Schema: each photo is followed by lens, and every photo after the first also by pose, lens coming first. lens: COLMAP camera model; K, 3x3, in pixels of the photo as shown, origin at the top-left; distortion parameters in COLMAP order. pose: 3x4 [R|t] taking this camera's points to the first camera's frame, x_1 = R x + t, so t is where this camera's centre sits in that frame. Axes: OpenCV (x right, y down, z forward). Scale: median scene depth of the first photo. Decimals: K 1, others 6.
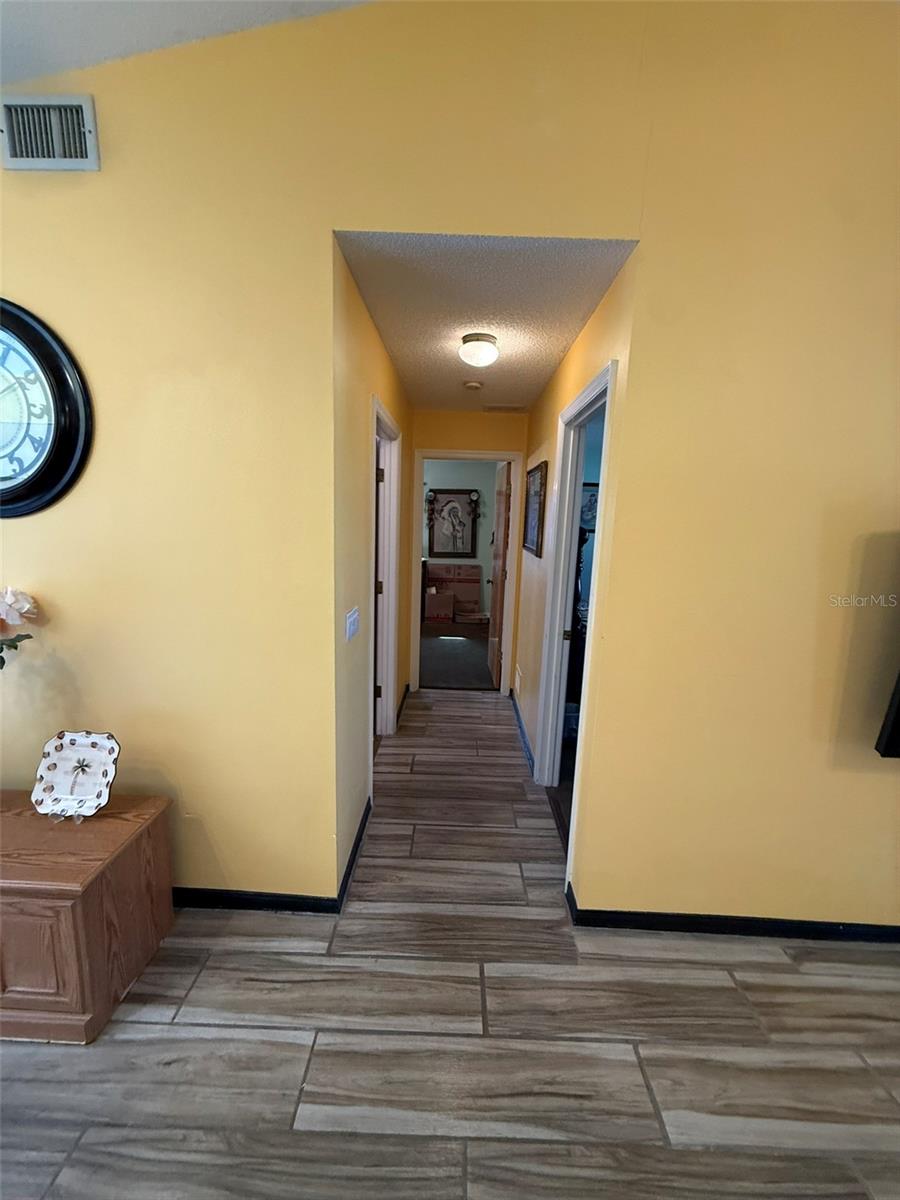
lens RADIAL K [[476.3, 0, 446.6], [0, 476.3, 601.5], [0, 0, 1]] dist [-0.000897, 0.000310]
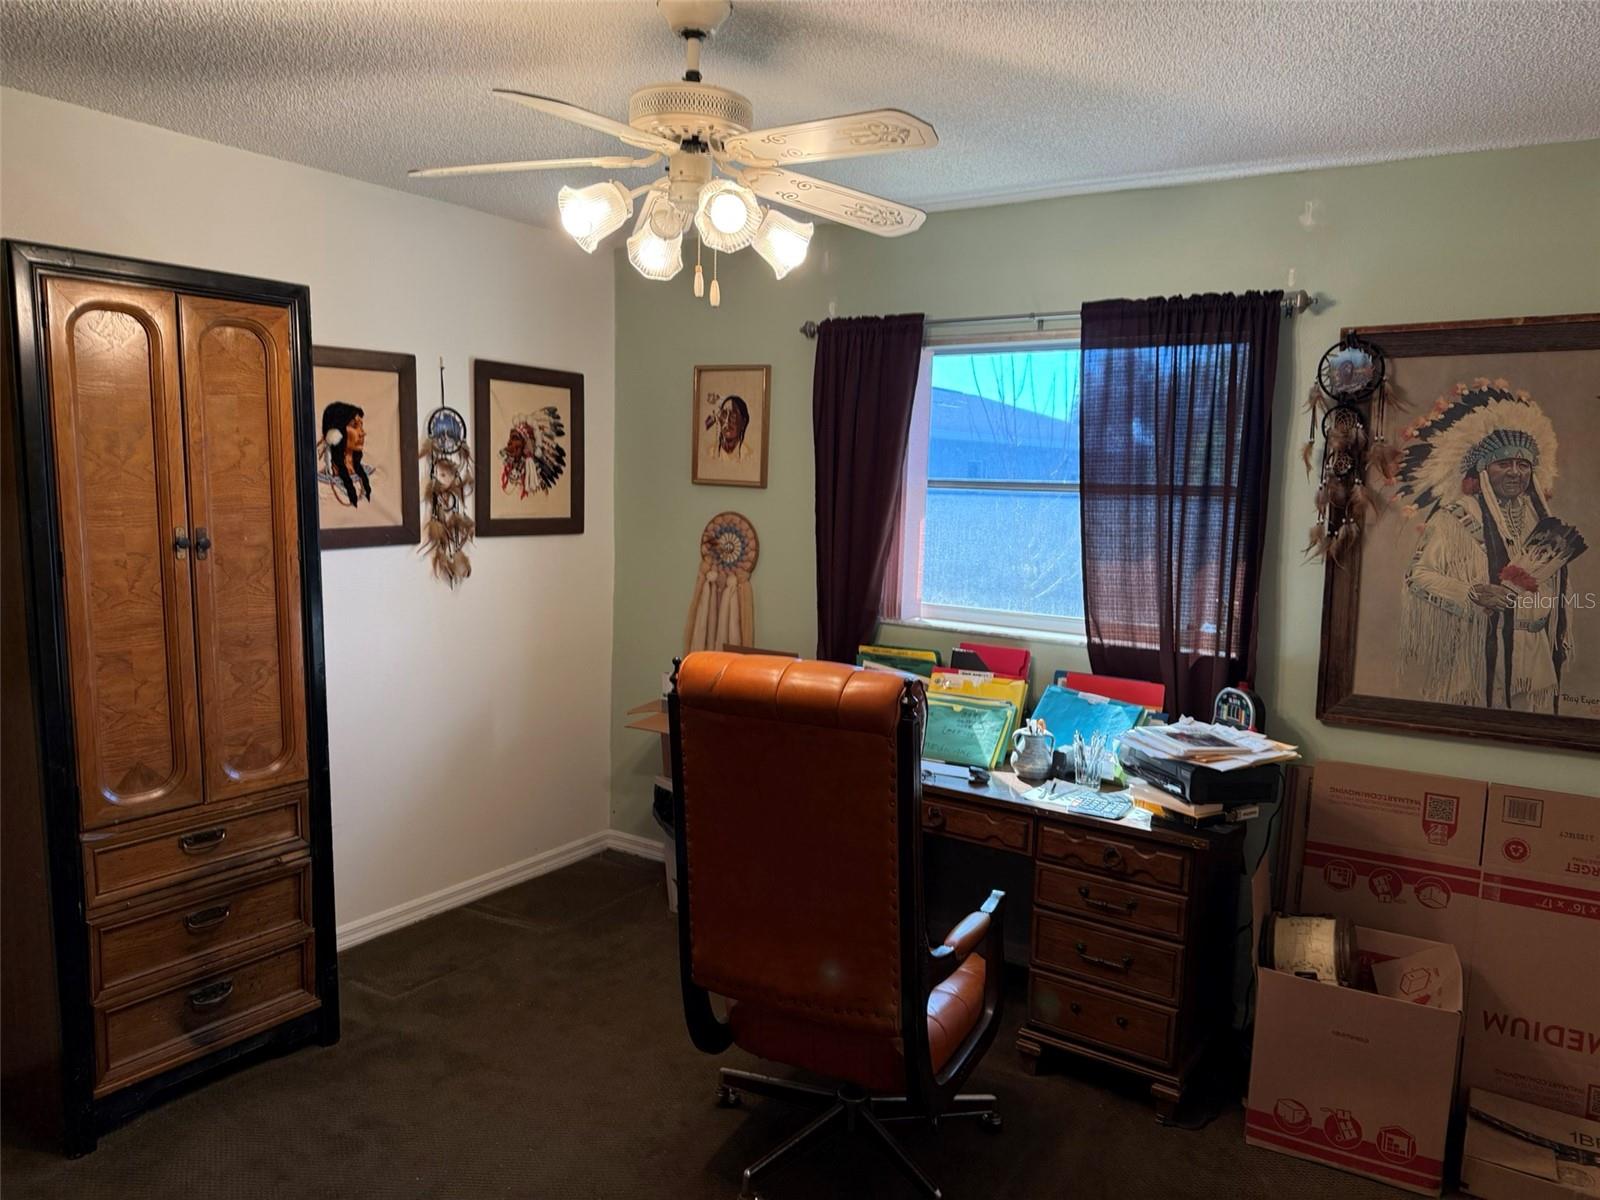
lens RADIAL K [[1117.9, 0, 810.1], [0, 1117.9, 619.5], [0, 0, 1]] dist [0.047576, -0.061818]
pose [[0.852920, 0.056810, -0.518941, 0.016286], [-0.086757, 0.995663, -0.033594, -0.103258], [0.514782, 0.073675, 0.854150, 0.565247]]
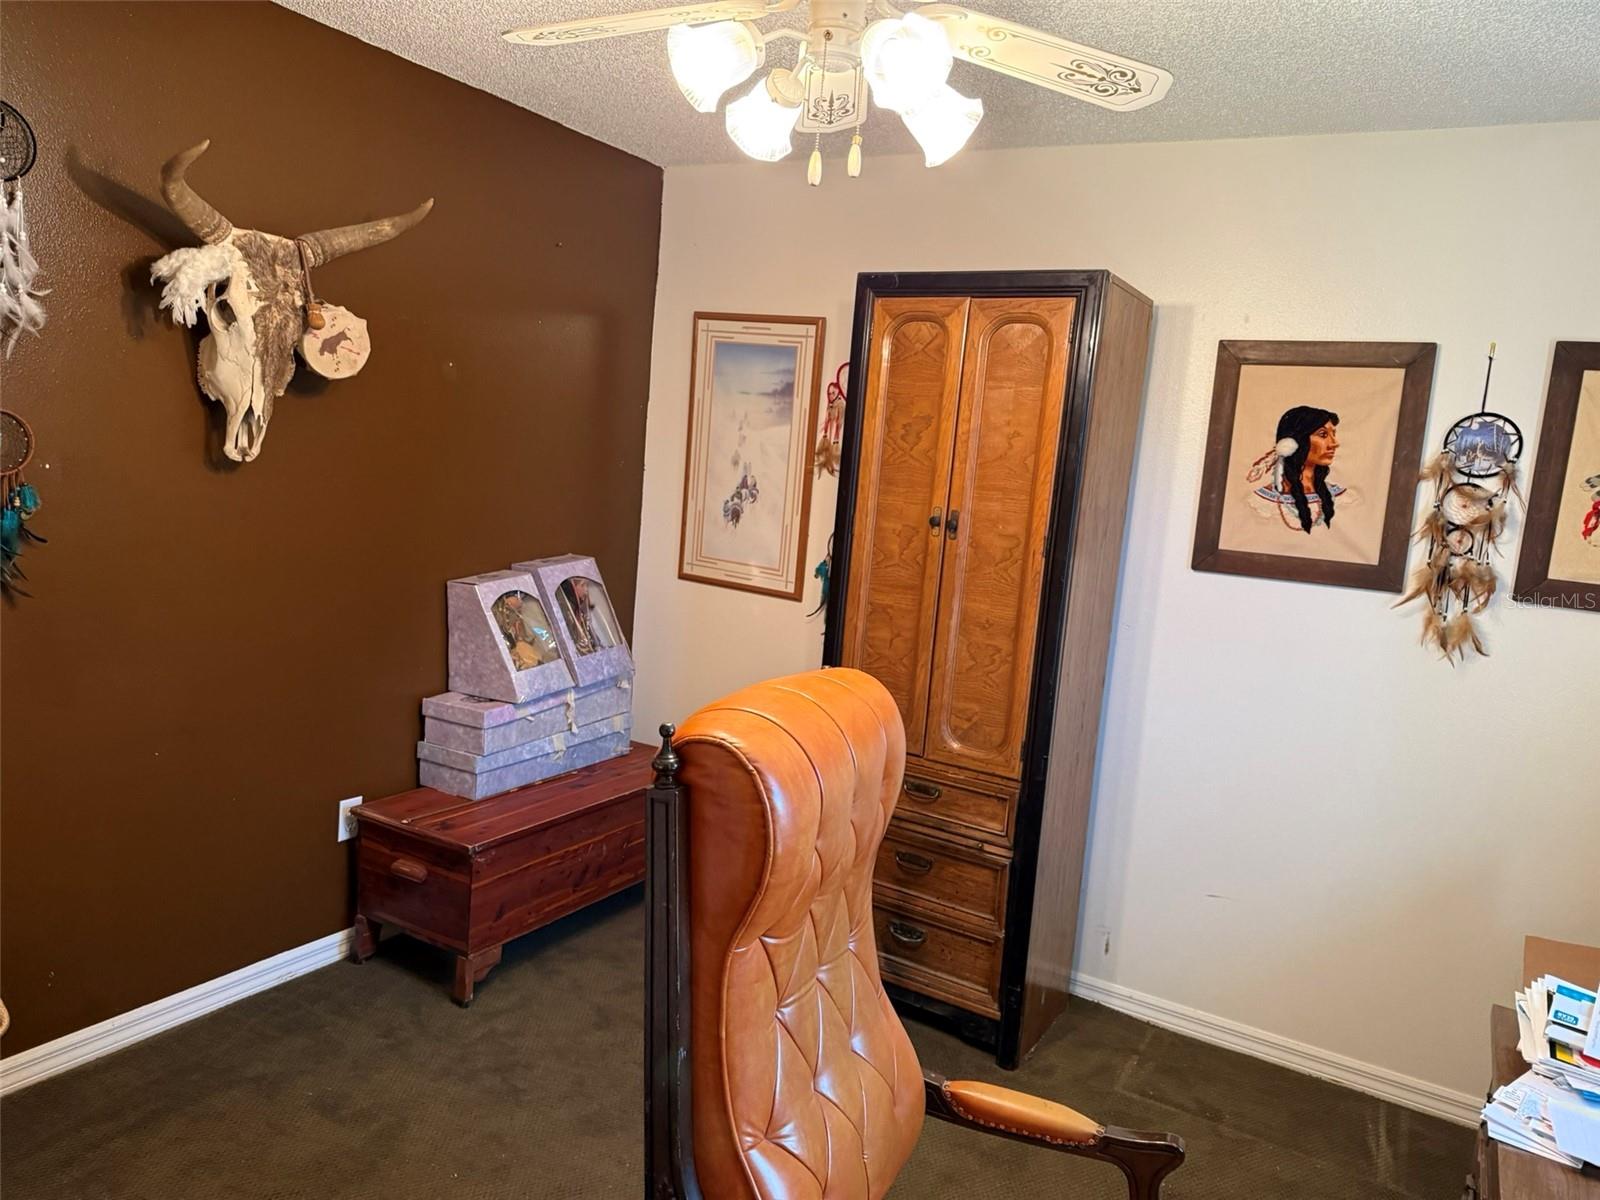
lens RADIAL K [[1117.9, 0, 787.5], [0, 1117.9, 598.8], [0, 0, 1]] dist [0.047576, -0.061818]
pose [[-0.480390, 0.039630, -0.876159, 0.035278], [-0.254031, 0.949870, 0.182248, -0.155166], [0.839460, 0.310122, -0.446241, 0.909210]]
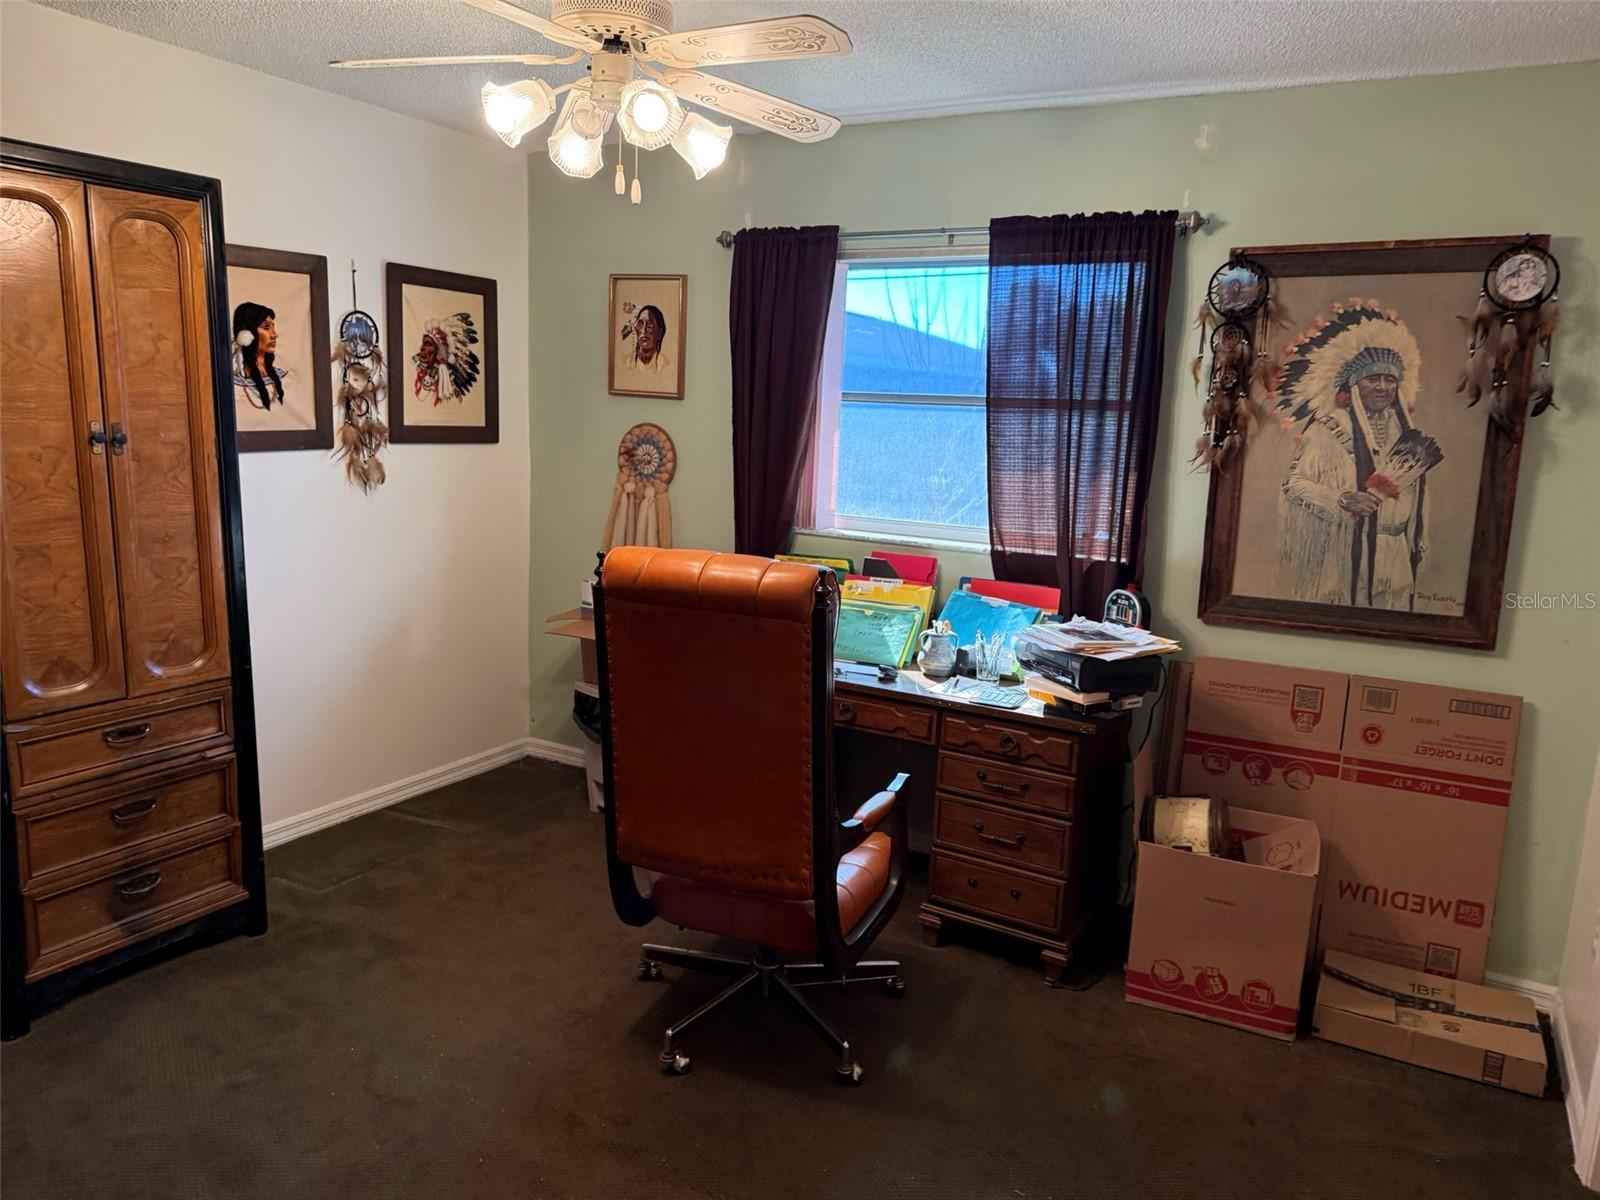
lens RADIAL K [[1117.9, 0, 803.6], [0, 1117.9, 614.3], [0, 0, 1]] dist [0.047576, -0.061818]
pose [[0.887401, 0.086941, -0.452726, 0.024851], [-0.088455, 0.995920, 0.017873, -0.092416], [0.452433, 0.024186, 0.891470, 0.550120]]
